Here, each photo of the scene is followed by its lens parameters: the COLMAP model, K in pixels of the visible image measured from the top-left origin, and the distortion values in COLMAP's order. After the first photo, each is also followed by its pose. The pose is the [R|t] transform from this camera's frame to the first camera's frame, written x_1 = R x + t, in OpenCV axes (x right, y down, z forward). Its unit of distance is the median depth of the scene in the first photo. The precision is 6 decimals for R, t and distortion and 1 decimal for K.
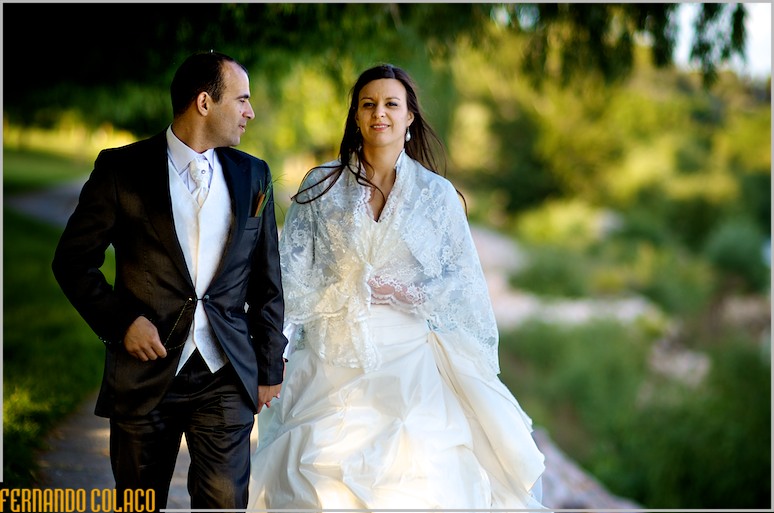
lens RADIAL K [[404.0, 0, 387.0], [0, 404.0, 256.5], [0, 0, 1]] dist [-0.001938, -0.000485]
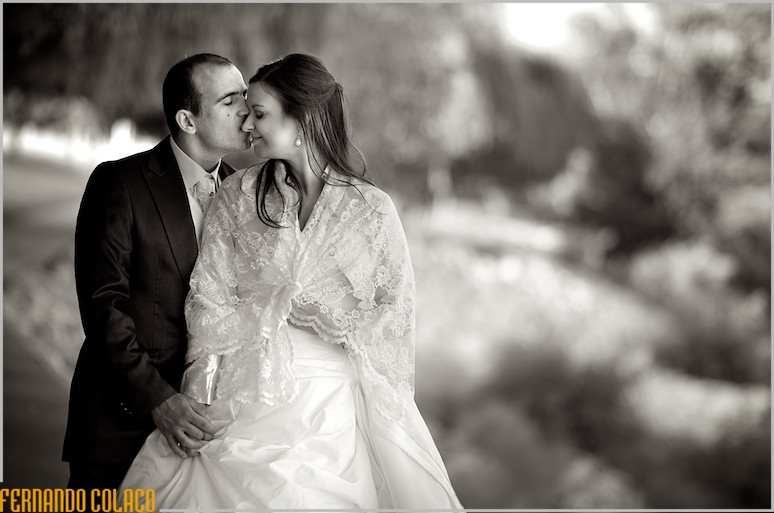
lens RADIAL K [[404.0, 0, 387.0], [0, 404.0, 256.5], [0, 0, 1]] dist [-0.001938, -0.000485]
pose [[0.953492, 0.057196, -0.295940, 0.412728], [-0.083867, 0.993402, -0.078219, 0.019831], [0.289514, 0.099401, 0.951998, 0.187023]]
